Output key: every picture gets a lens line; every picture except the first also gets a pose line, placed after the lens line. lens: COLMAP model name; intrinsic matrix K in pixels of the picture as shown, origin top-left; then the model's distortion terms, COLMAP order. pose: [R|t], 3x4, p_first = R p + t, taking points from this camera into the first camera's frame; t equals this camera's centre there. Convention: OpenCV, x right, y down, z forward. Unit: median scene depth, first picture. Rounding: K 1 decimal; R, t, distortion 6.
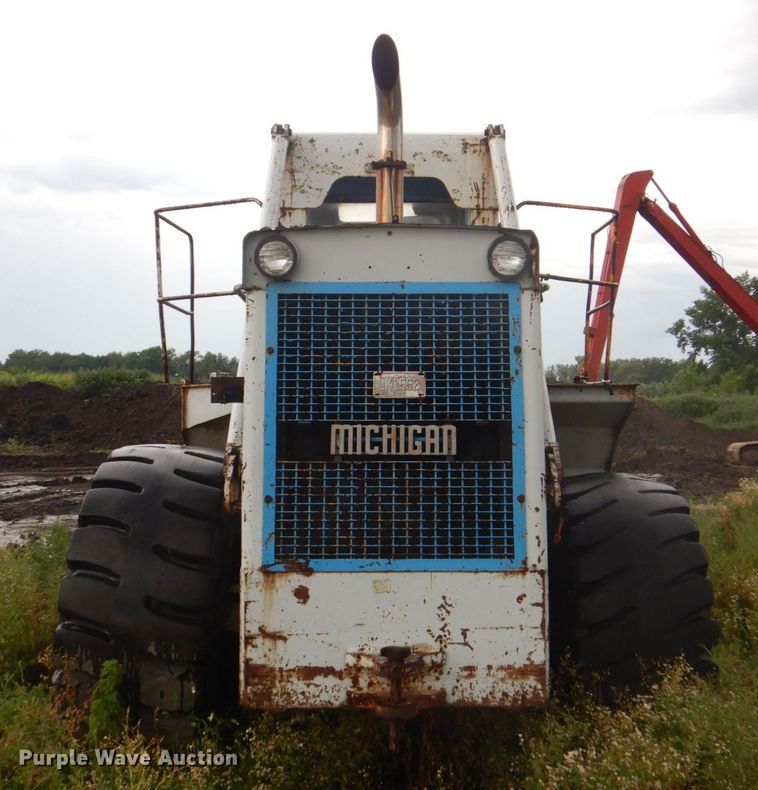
lens RADIAL K [[924.2, 0, 363.4], [0, 924.2, 347.1], [0, 0, 1]] dist [0.005002, 0.000000]
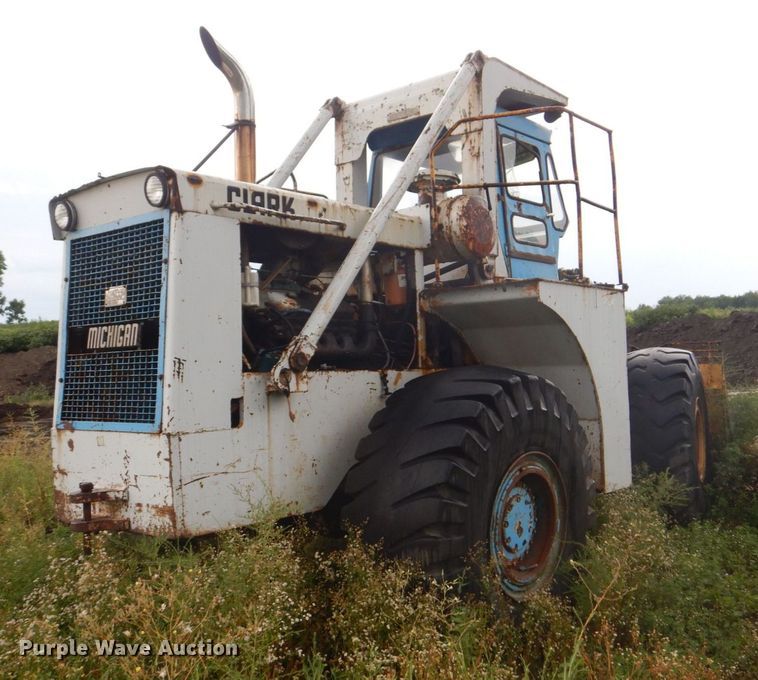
lens RADIAL K [[791.5, 0, 404.9], [0, 791.5, 325.8], [0, 0, 1]] dist [0.040407, 0.000000]
pose [[0.774718, -0.055328, -0.629881, 1.116761], [0.081311, 0.996611, 0.012466, 0.105400], [0.627057, -0.060874, 0.776591, 0.357633]]
